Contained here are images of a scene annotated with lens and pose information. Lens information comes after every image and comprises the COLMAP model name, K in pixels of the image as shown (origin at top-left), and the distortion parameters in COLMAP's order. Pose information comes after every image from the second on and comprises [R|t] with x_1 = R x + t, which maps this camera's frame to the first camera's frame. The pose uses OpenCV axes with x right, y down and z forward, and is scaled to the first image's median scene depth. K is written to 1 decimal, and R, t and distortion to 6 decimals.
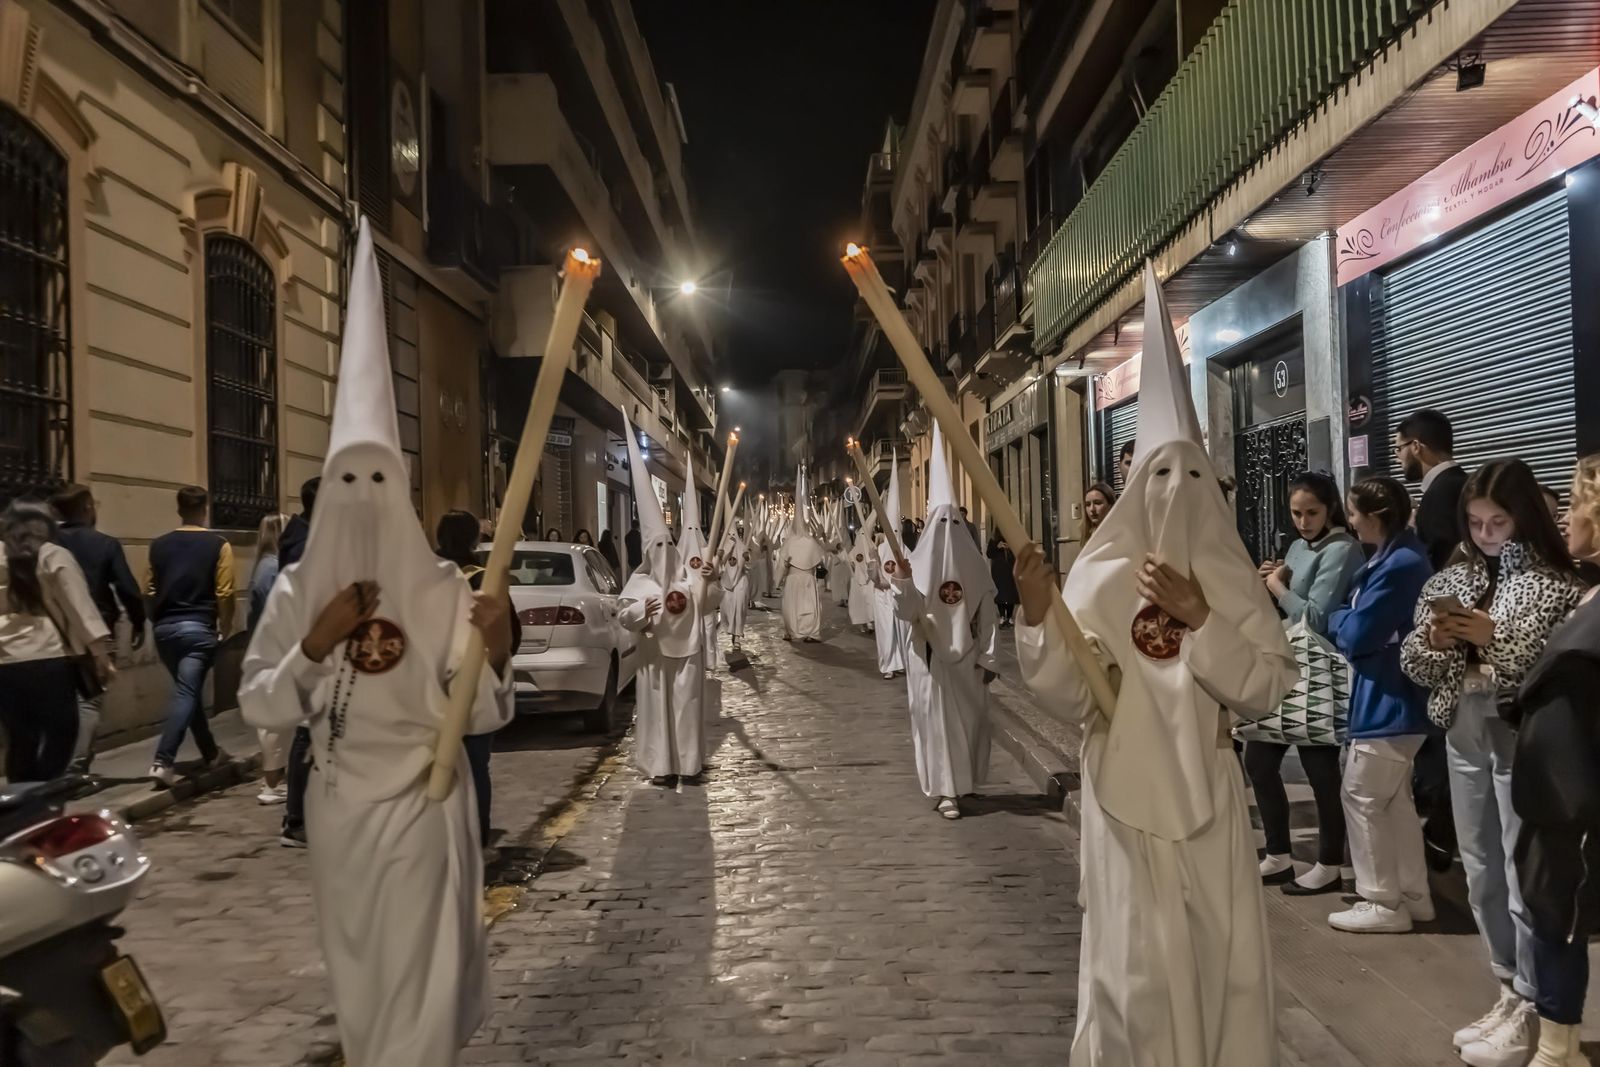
lens RADIAL K [[1219.3, 0, 800.0], [0, 1219.3, 533.5], [0, 0, 1]] dist [-0.004977, -0.001311]
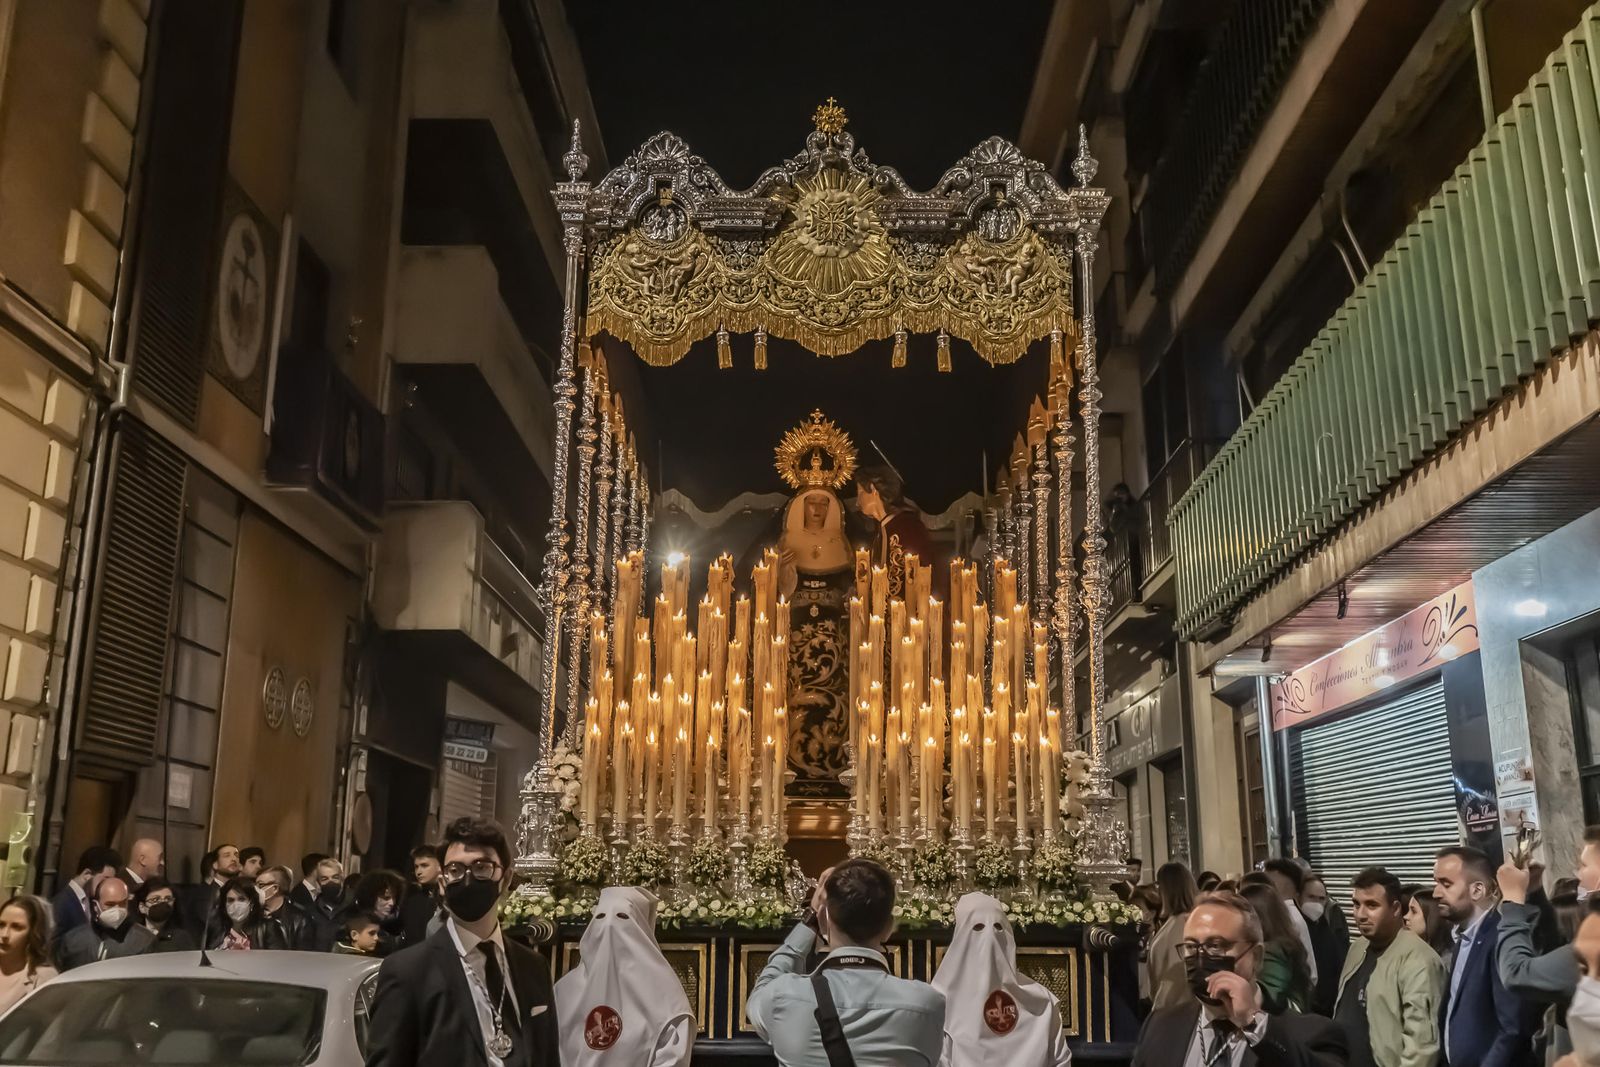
lens RADIAL K [[1386.3, 0, 800.0], [0, 1386.3, 533.5], [0, 0, 1]] dist [0.001848, -0.006345]
pose [[0.999497, 0.025322, -0.019095, 0.002681], [-0.029153, 0.970631, -0.238799, -0.020223], [0.012487, 0.239235, 0.970881, 0.268939]]
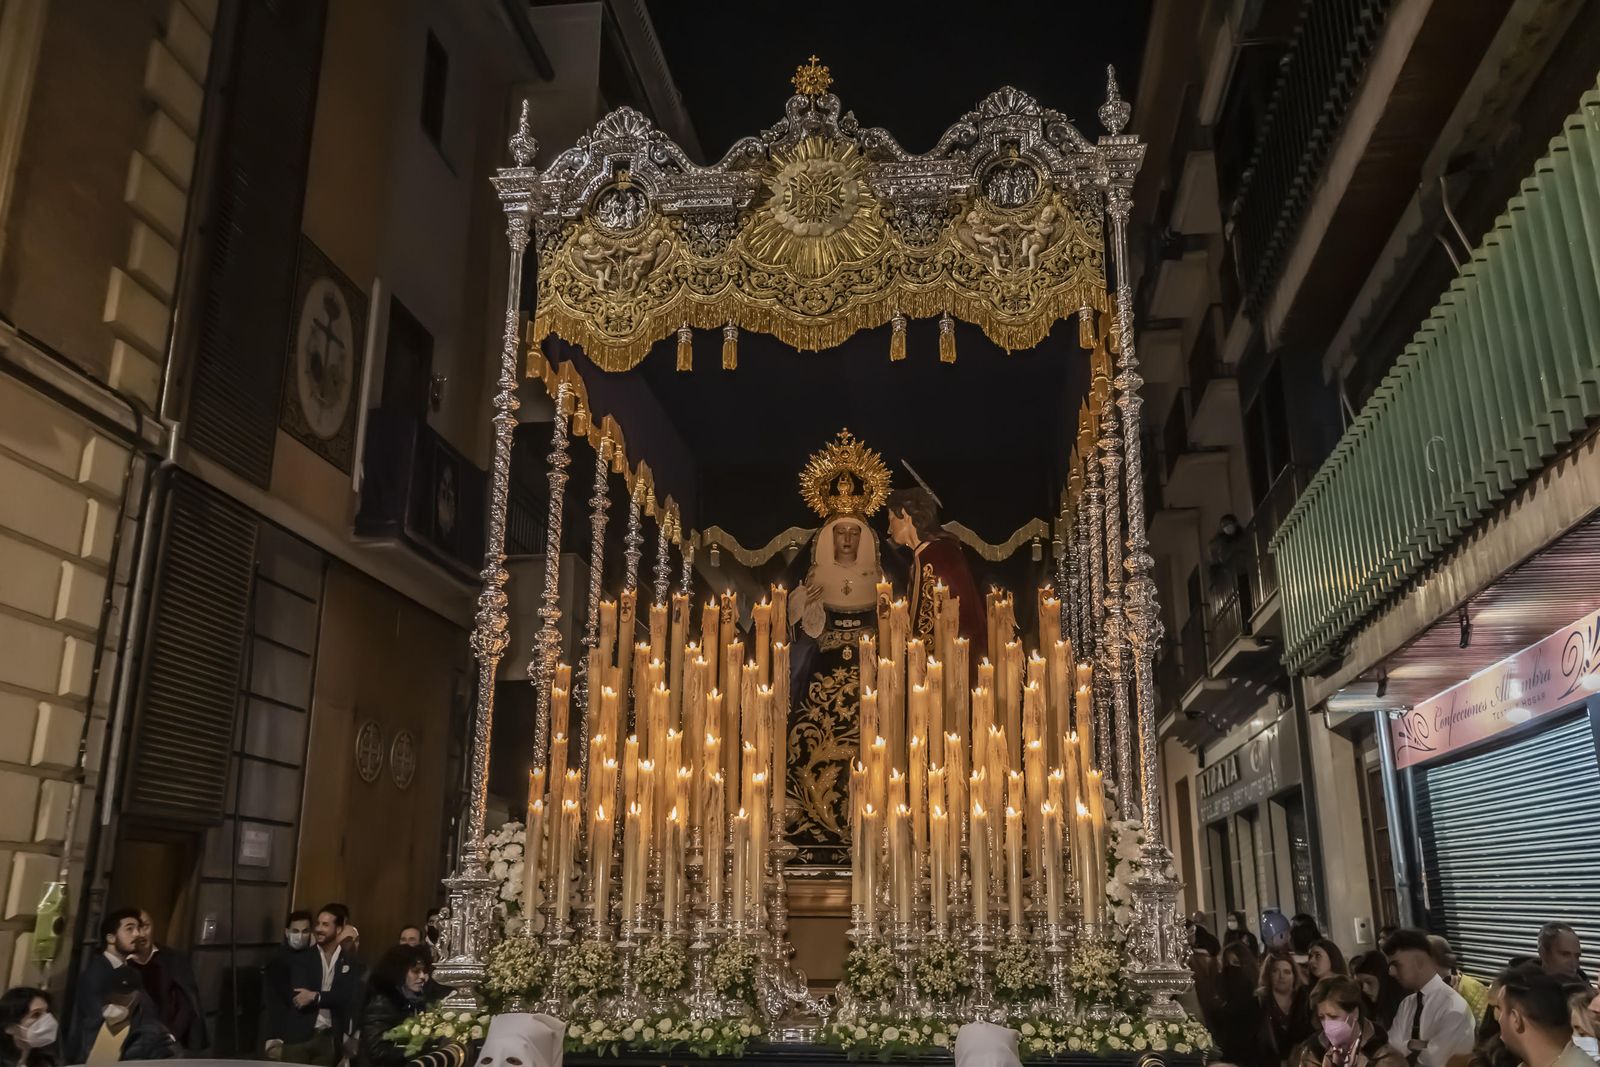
lens RADIAL K [[1223.8, 0, 840.2], [0, 1223.8, 535.9], [0, 0, 1]] dist [-0.002102, 0.004232]
pose [[0.992916, -0.009201, -0.118458, 0.043612], [-0.023839, 0.961297, -0.274481, -0.040743], [0.116399, 0.275360, 0.954268, 0.373983]]
